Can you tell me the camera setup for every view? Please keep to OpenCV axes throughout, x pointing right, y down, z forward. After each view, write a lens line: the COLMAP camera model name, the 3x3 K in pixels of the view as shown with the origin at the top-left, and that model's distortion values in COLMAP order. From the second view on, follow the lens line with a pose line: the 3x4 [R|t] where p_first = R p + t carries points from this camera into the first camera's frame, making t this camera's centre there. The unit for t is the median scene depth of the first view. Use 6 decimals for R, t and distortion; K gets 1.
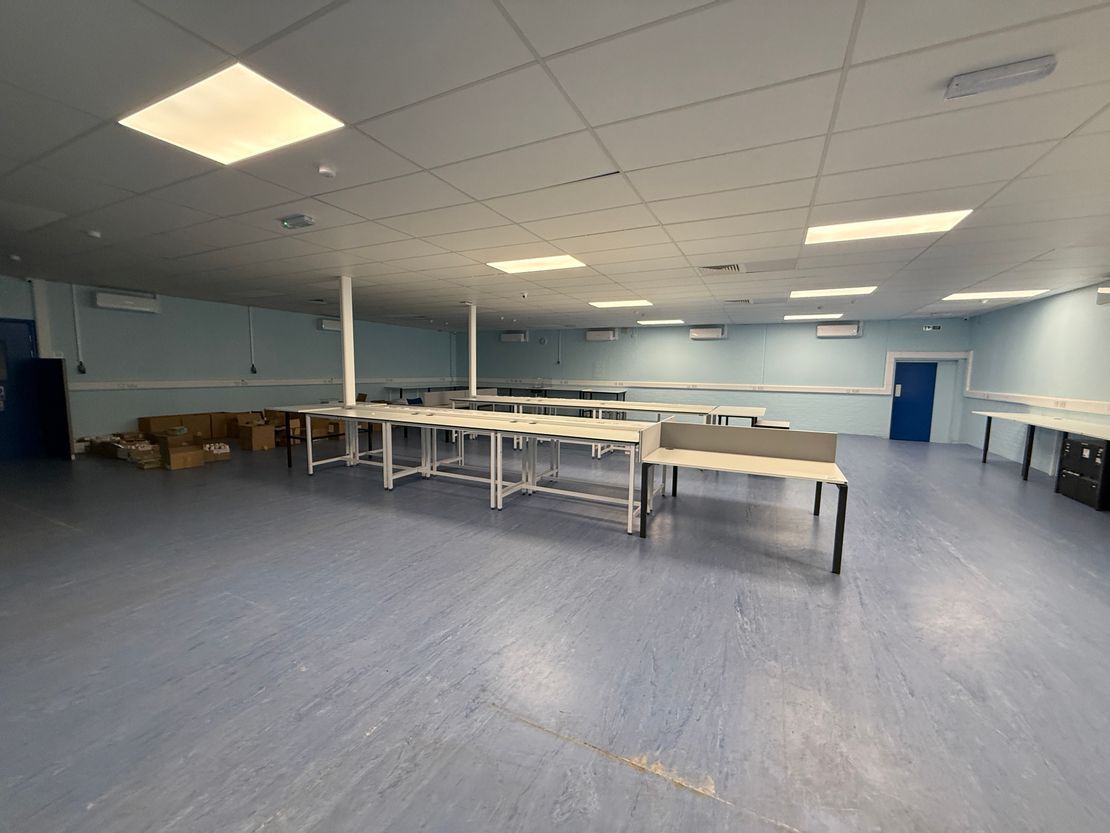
lens RADIAL K [[442.9, 0, 553.3], [0, 442.9, 416.7], [0, 0, 1]] dist [-0.002762, -0.000284]
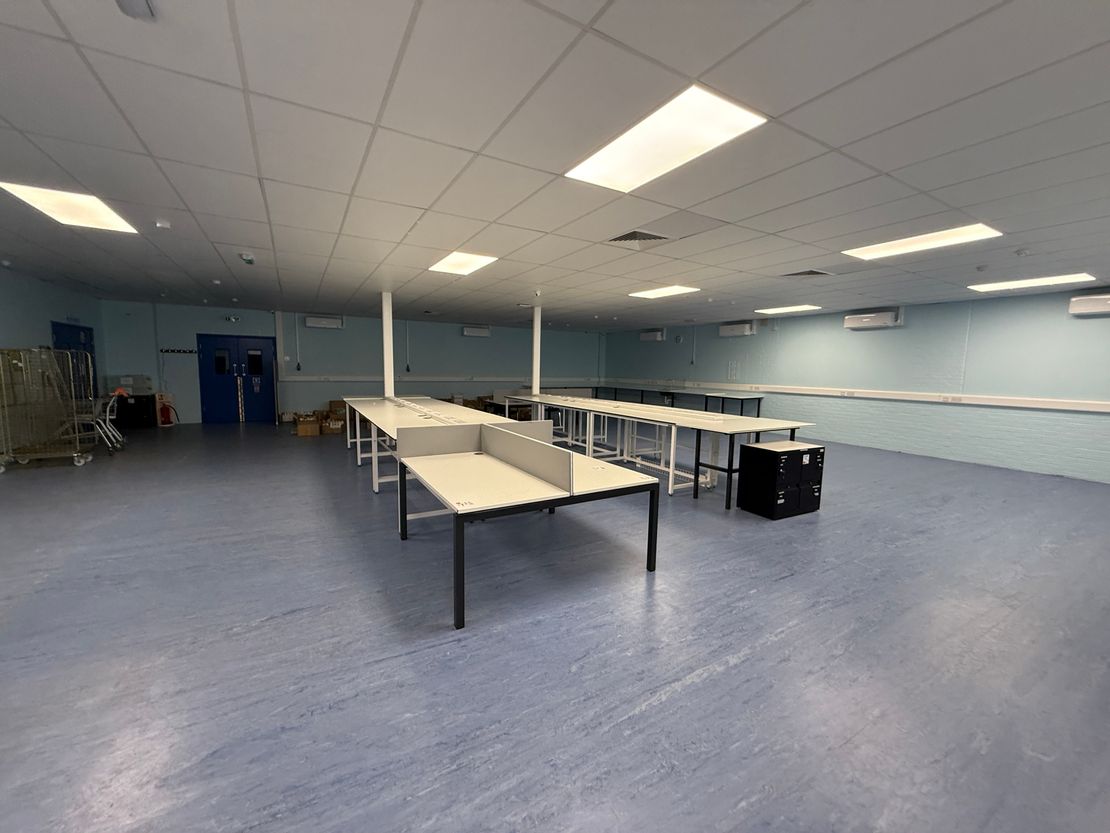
lens RADIAL K [[442.9, 0, 553.6], [0, 442.9, 421.4], [0, 0, 1]] dist [-0.002762, -0.000284]
pose [[0.833137, 0.067320, -0.548954, 0.331454], [-0.064500, 0.997618, 0.024451, -0.009457], [0.549292, 0.015037, 0.835495, 0.124643]]
